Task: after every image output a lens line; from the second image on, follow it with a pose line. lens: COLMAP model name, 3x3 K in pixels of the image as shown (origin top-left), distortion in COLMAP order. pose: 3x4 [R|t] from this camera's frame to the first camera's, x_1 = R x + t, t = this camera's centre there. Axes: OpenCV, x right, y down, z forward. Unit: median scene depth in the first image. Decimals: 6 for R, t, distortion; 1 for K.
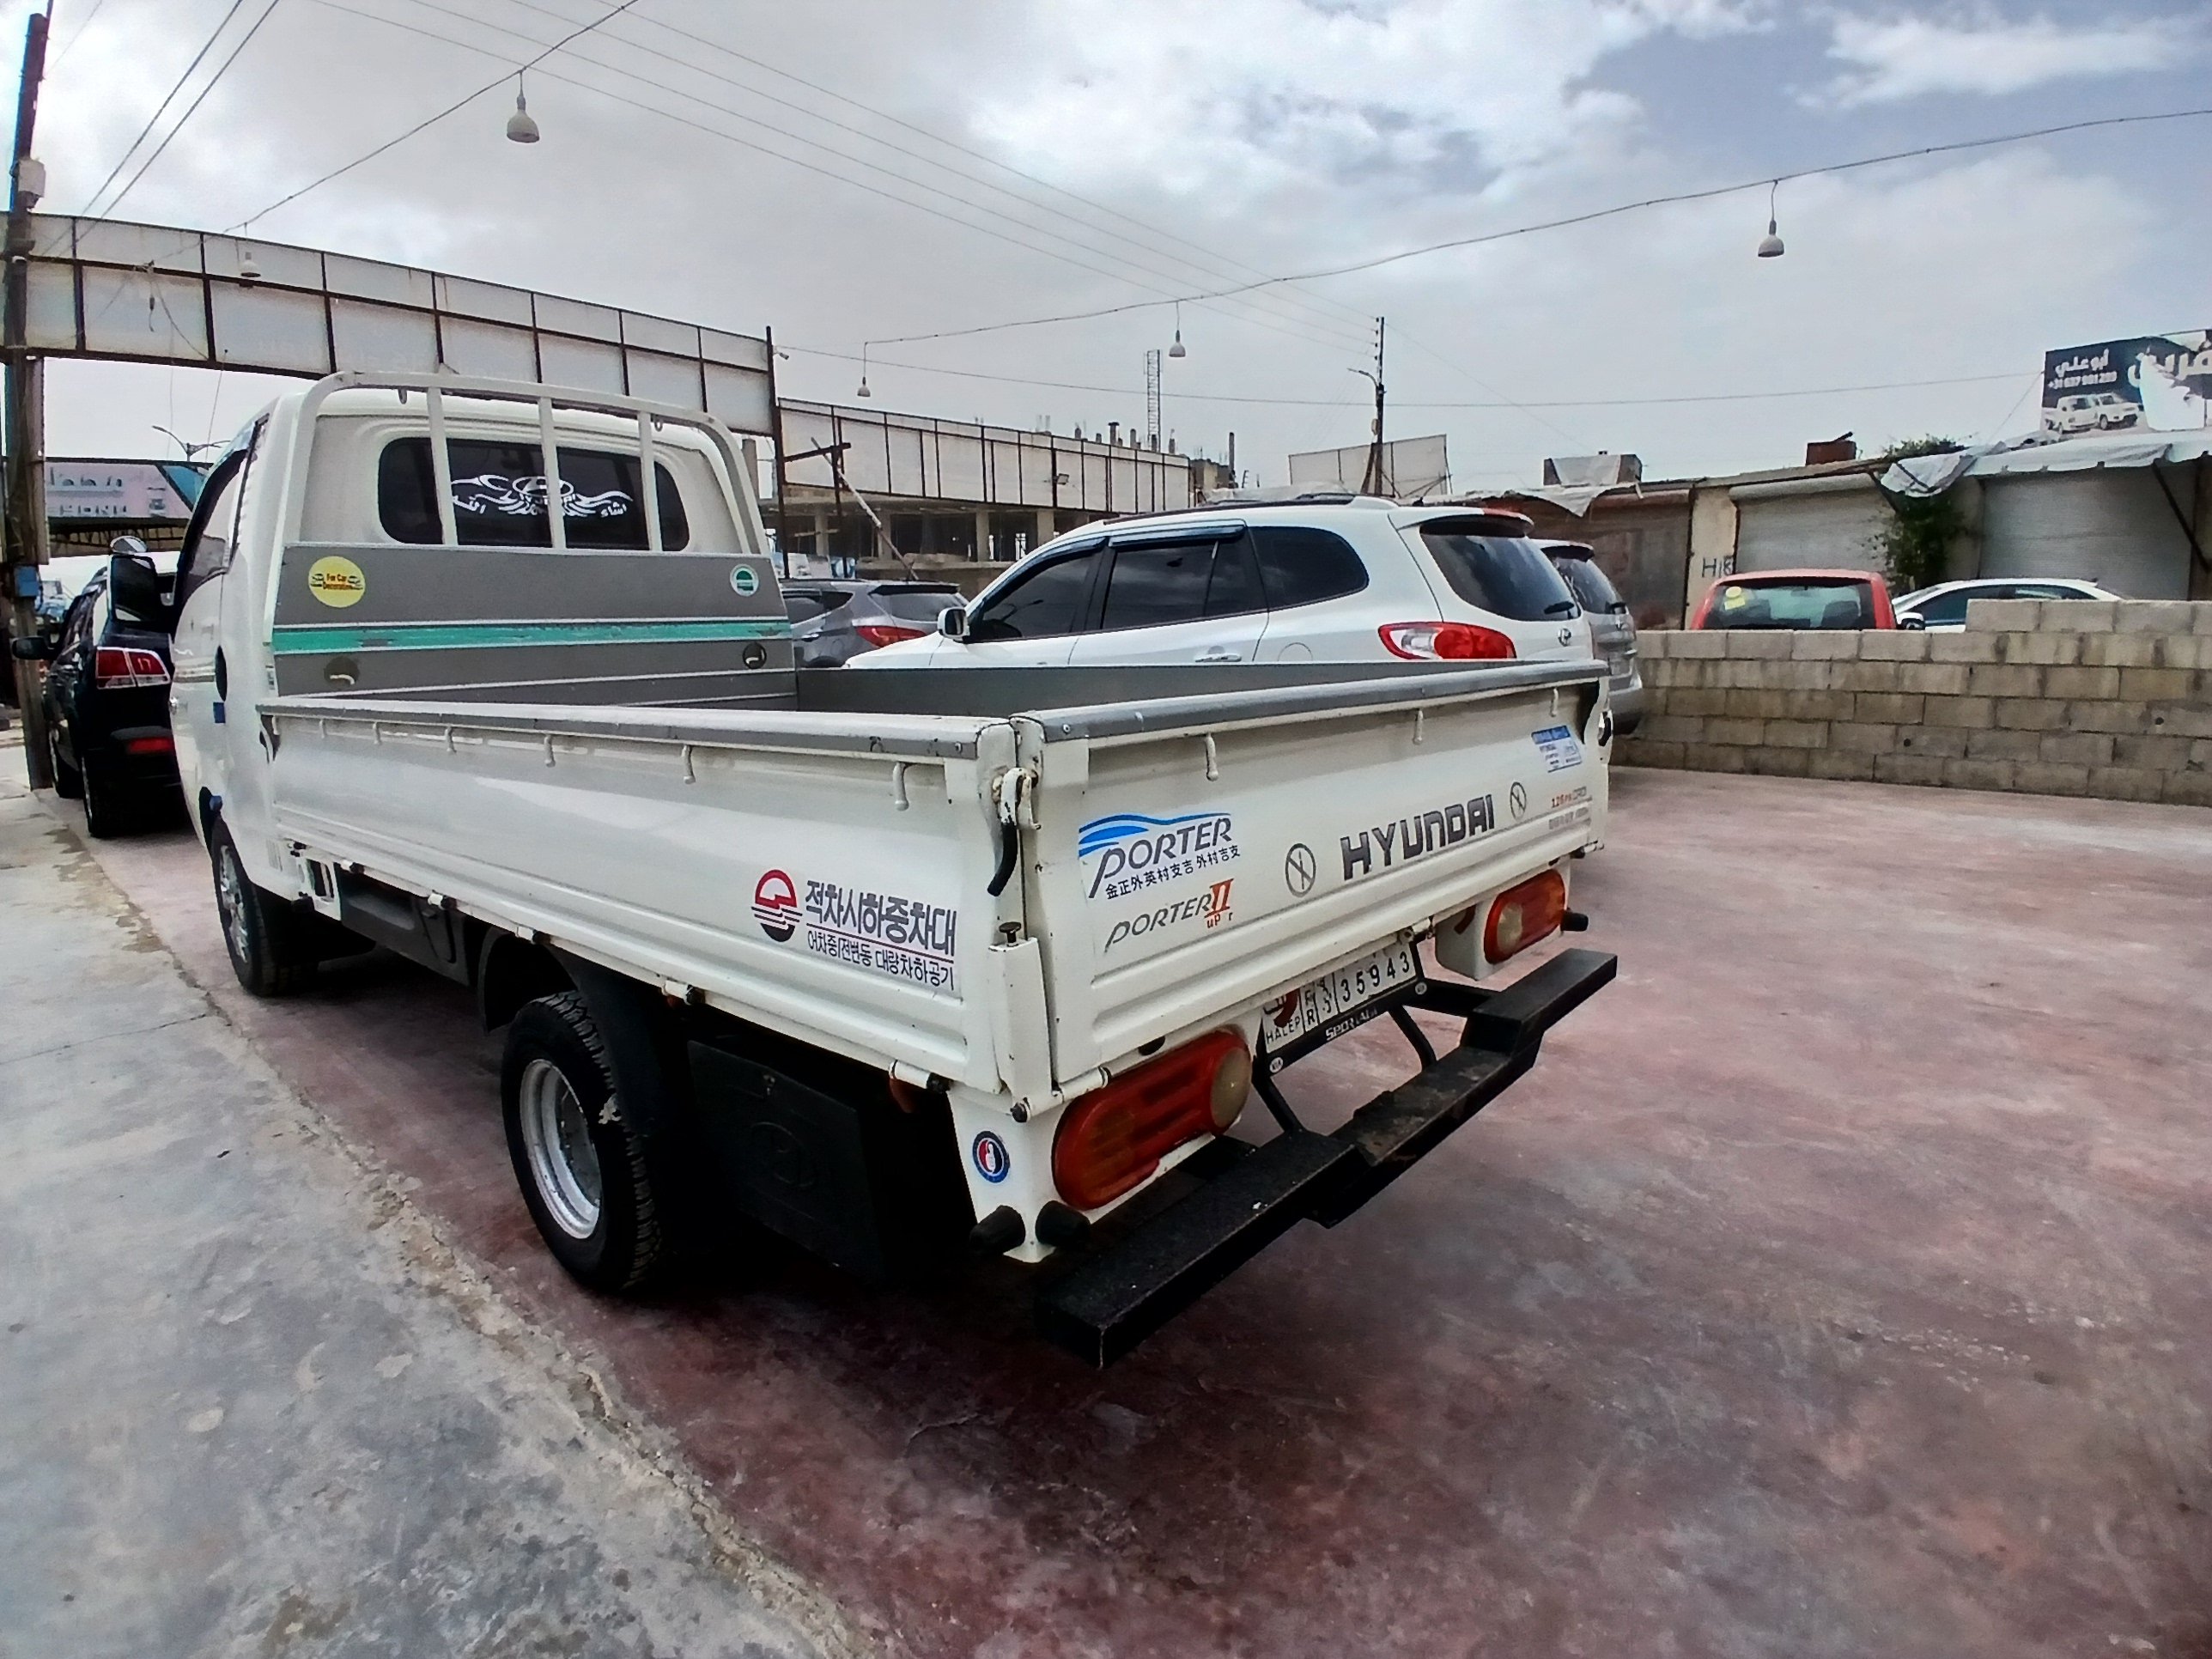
lens RADIAL K [[1140.8, 0, 1106.0], [0, 1140.8, 829.5], [0, 0, 1]] dist [-0.005357, -0.046050]
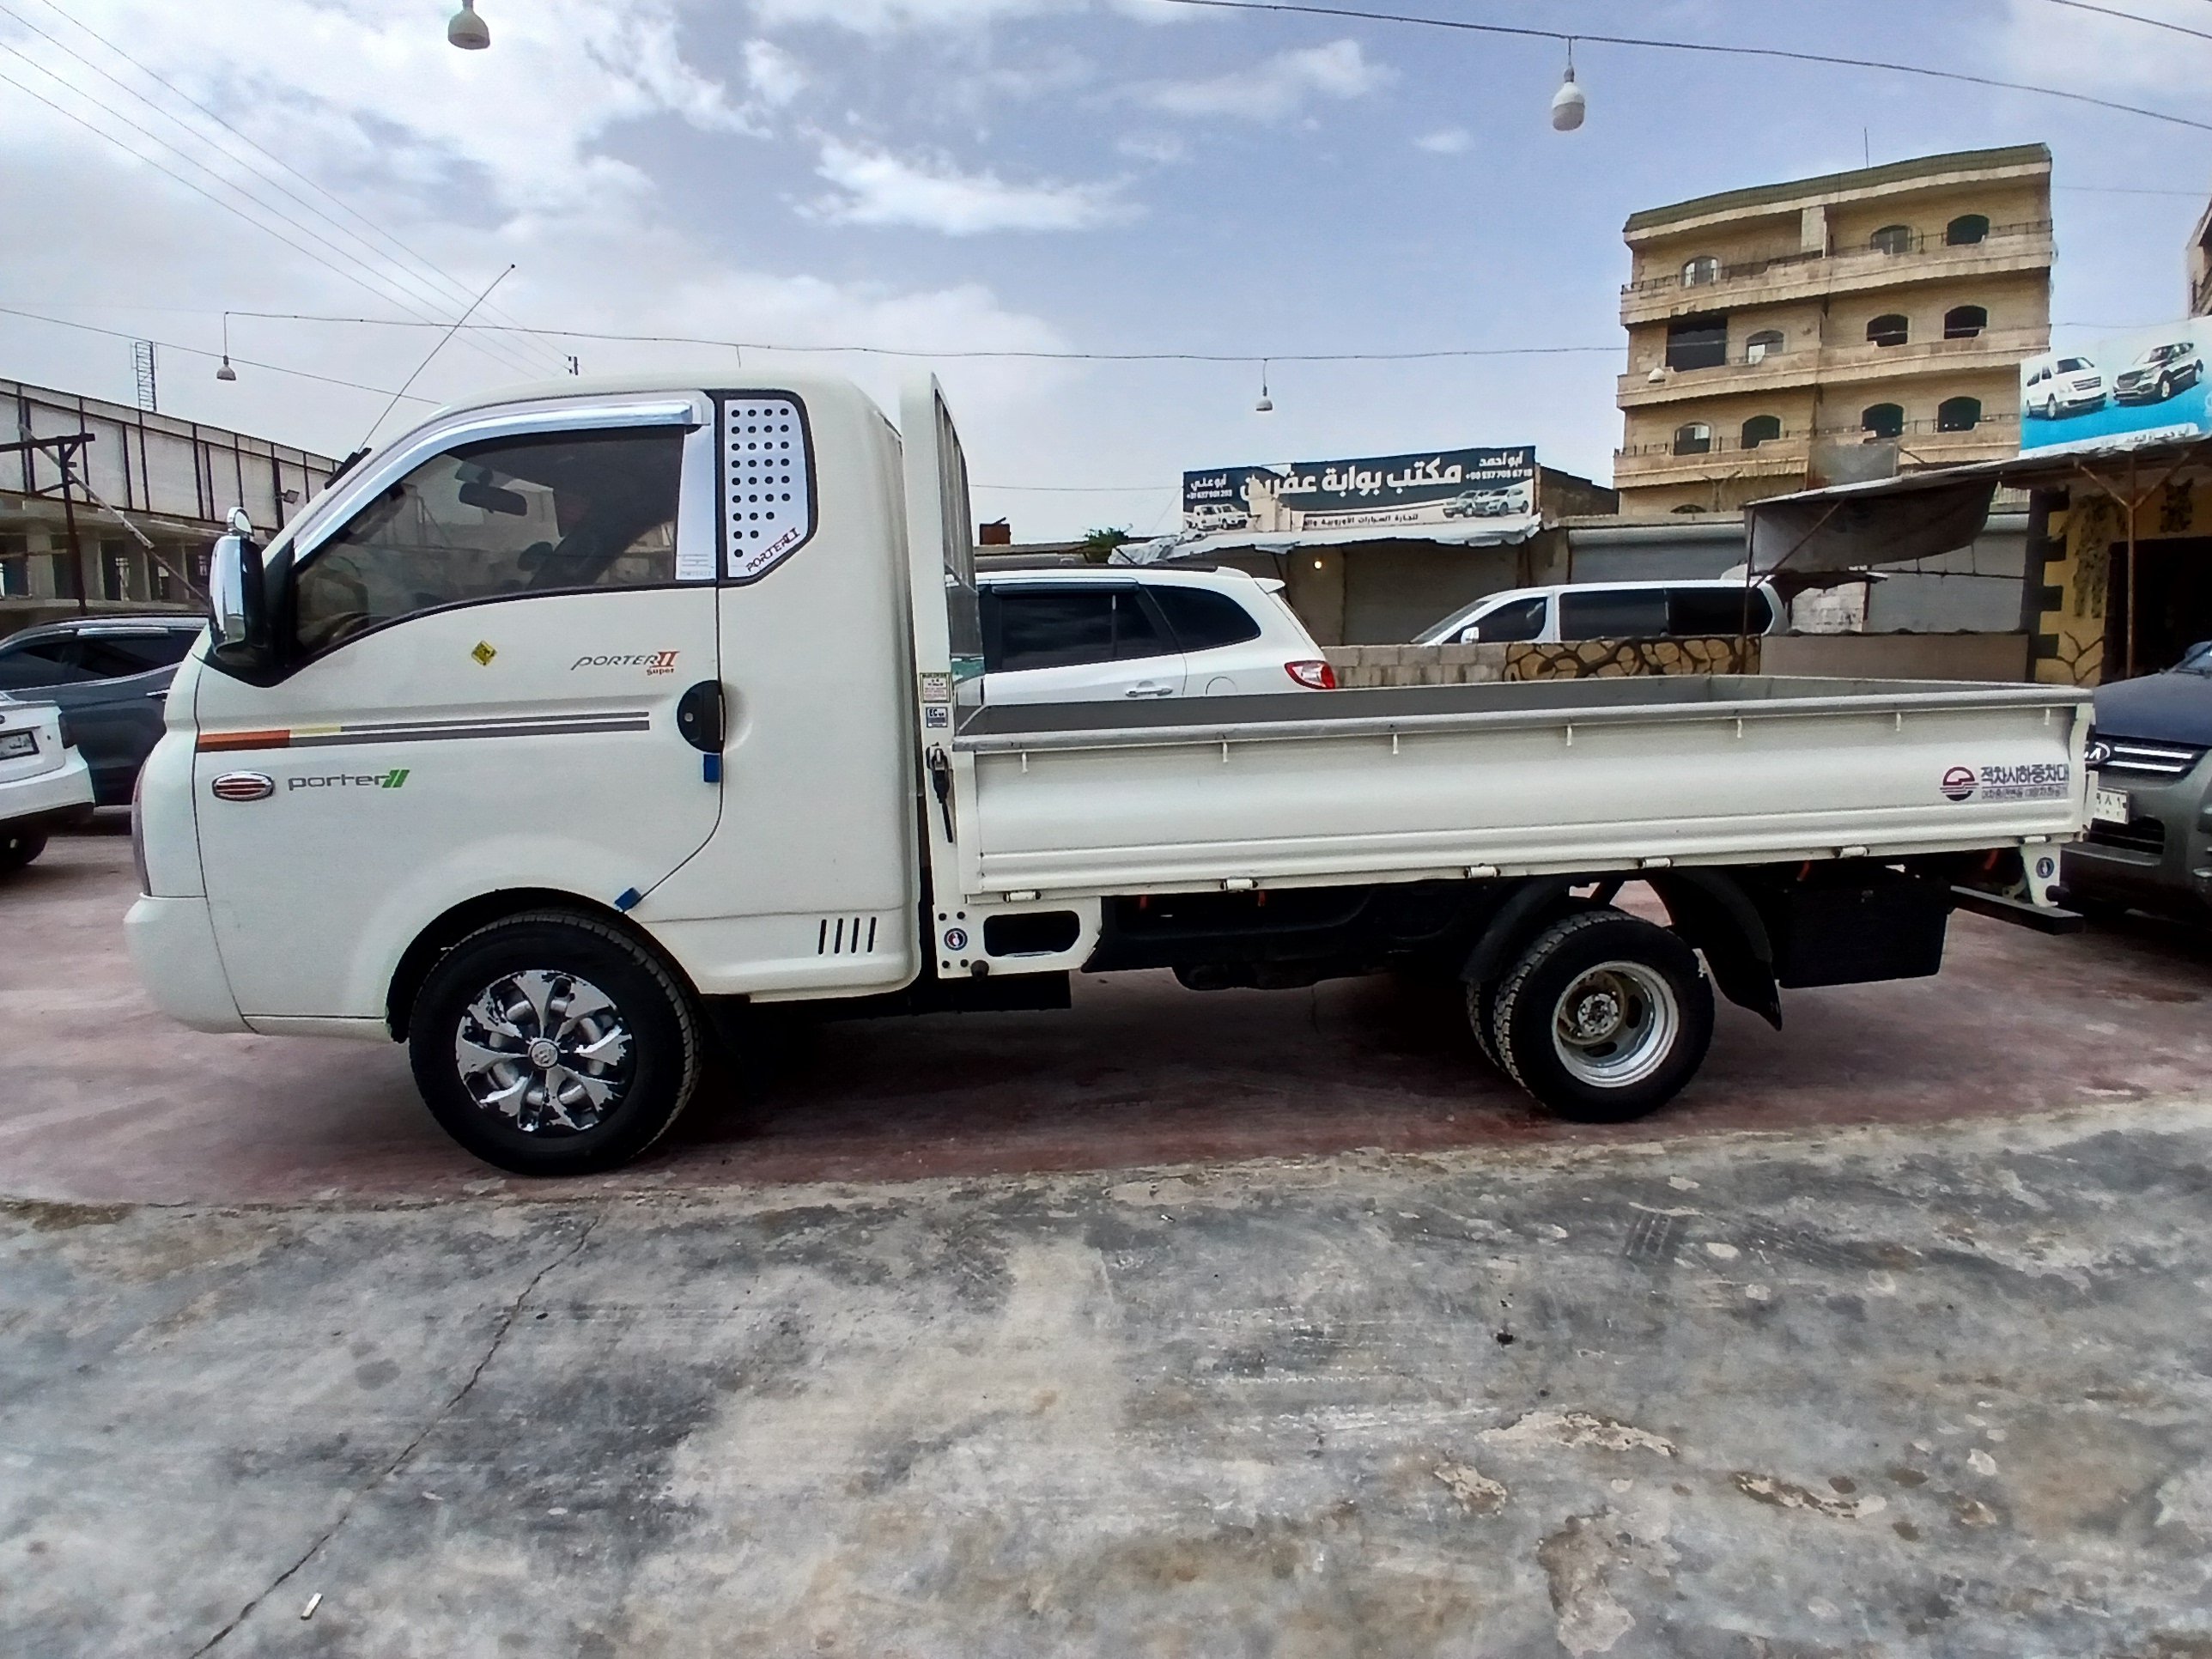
lens RADIAL K [[1127.5, 0, 1125.9], [0, 1127.5, 826.5], [0, 0, 1]] dist [-0.000359, -0.047130]
pose [[0.684997, -0.103429, 0.721167, -0.237164], [0.134968, 0.990753, 0.013895, -0.007654], [-0.715935, 0.087817, 0.692622, 0.057337]]
